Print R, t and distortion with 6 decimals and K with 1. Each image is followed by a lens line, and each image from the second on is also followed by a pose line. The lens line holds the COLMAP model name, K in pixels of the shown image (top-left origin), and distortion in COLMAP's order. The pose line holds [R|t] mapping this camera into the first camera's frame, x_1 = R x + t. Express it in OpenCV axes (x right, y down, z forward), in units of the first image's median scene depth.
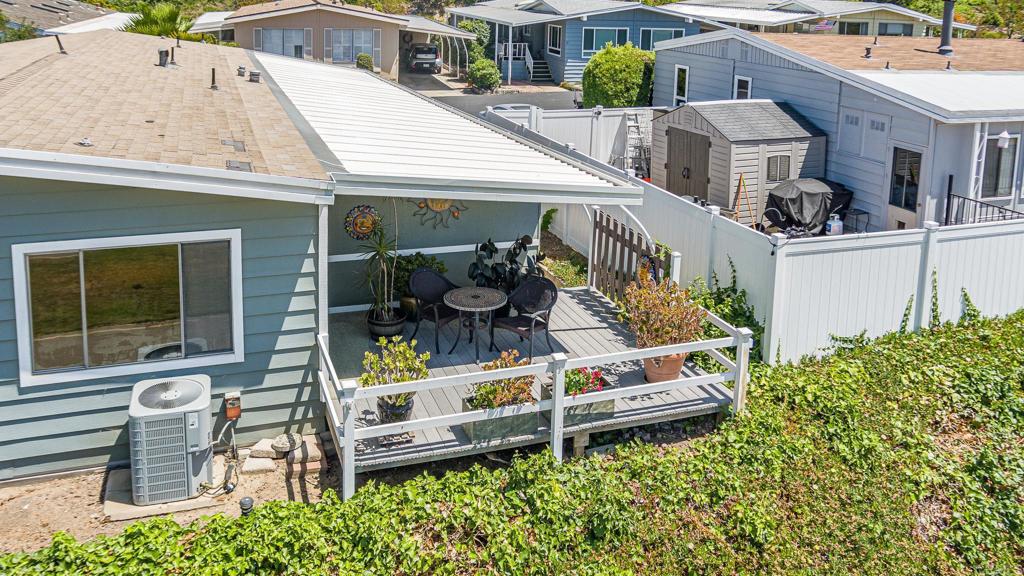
lens RADIAL K [[880.2, 0, 548.4], [0, 880.2, 119.8], [0, 0, 1]] dist [-0.039046, 0.001929]
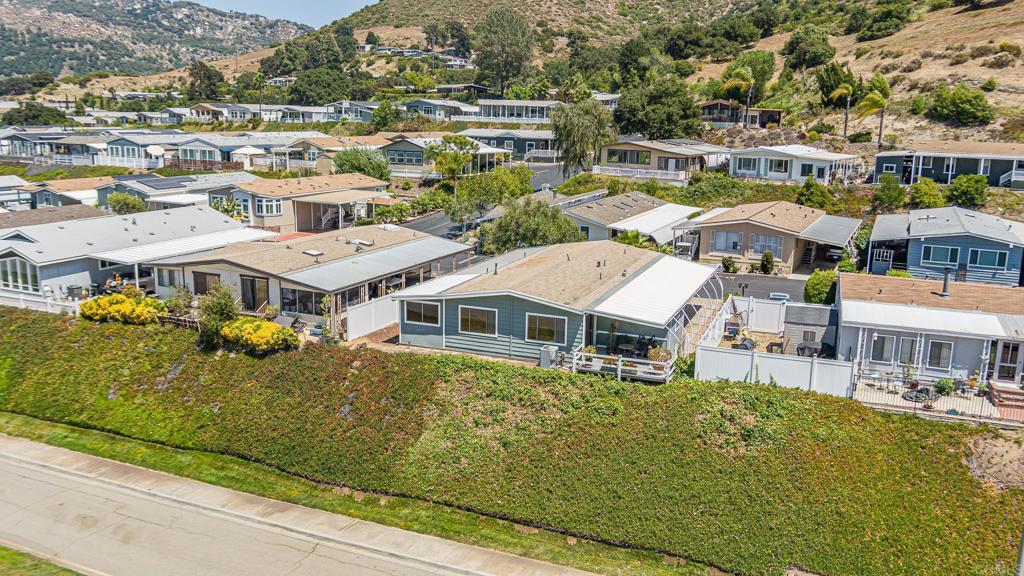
lens RADIAL K [[824.5, 0, 512.0], [0, 824.5, 288.0], [0, 0, 1]] dist [-0.039989, -0.004461]
pose [[0.739222, 0.122468, -0.662232, 1.154155], [-0.102669, 0.992326, 0.068908, -0.148408], [0.665589, 0.017053, 0.746123, -1.227860]]
